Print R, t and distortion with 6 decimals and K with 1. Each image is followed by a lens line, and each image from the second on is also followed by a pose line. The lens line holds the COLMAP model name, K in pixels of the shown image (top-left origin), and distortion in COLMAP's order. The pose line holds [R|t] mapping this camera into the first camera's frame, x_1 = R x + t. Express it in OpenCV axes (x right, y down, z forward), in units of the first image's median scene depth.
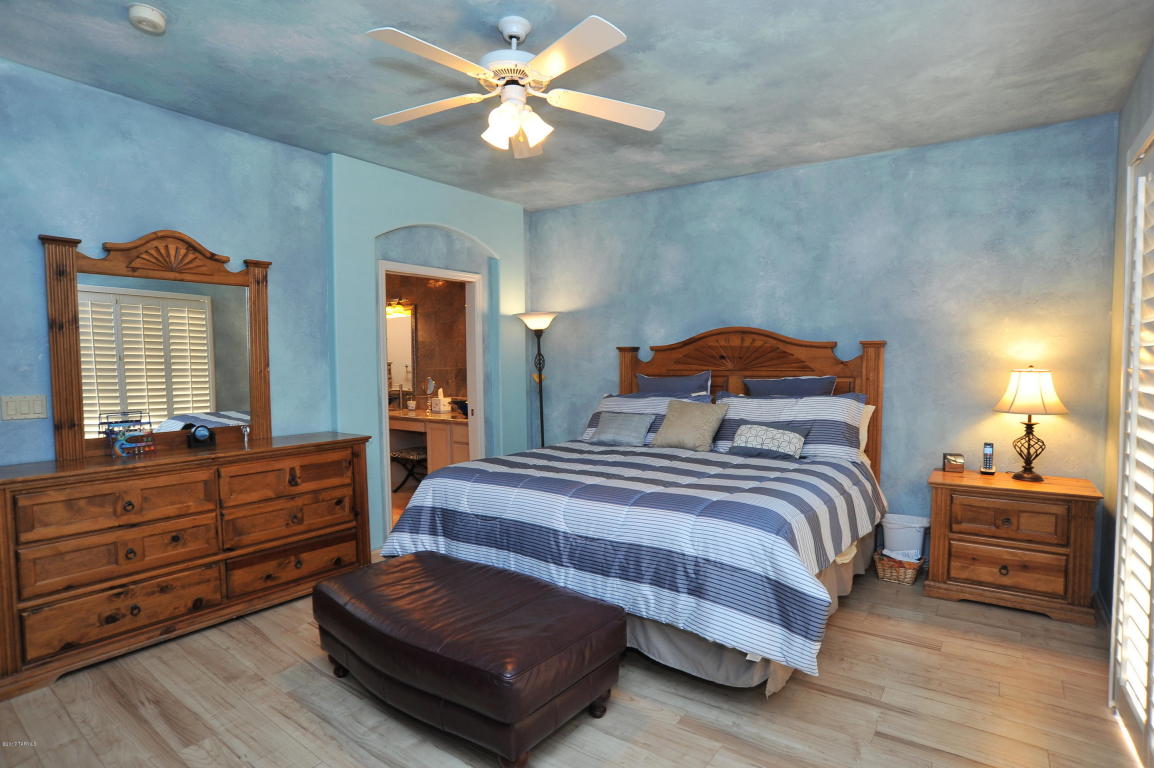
lens RADIAL K [[582.7, 0, 580.8], [0, 582.7, 389.1], [0, 0, 1]] dist [-0.103518, 0.046306]
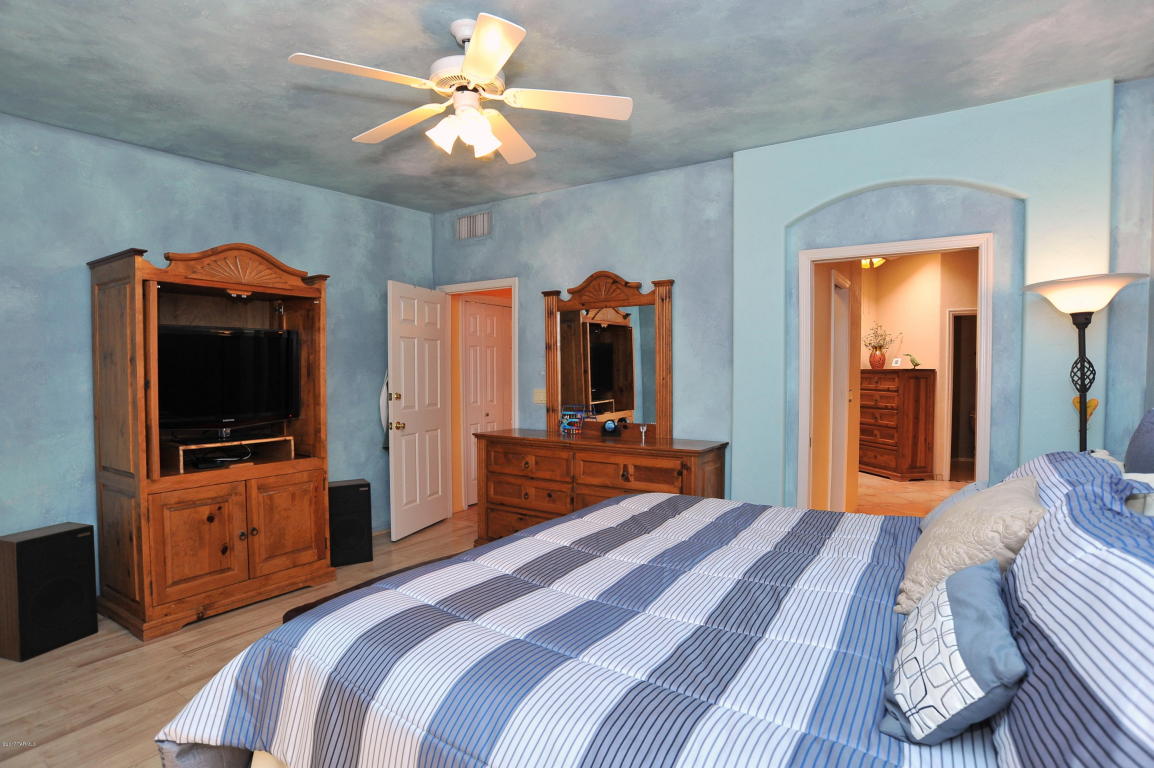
lens RADIAL K [[582.7, 0, 580.8], [0, 582.7, 389.1], [0, 0, 1]] dist [-0.103518, 0.046306]
pose [[0.071849, 0.038994, -0.996653, 0.570145], [-0.045436, 0.998326, 0.035784, -0.043854], [0.996380, 0.042713, 0.073500, 0.747769]]
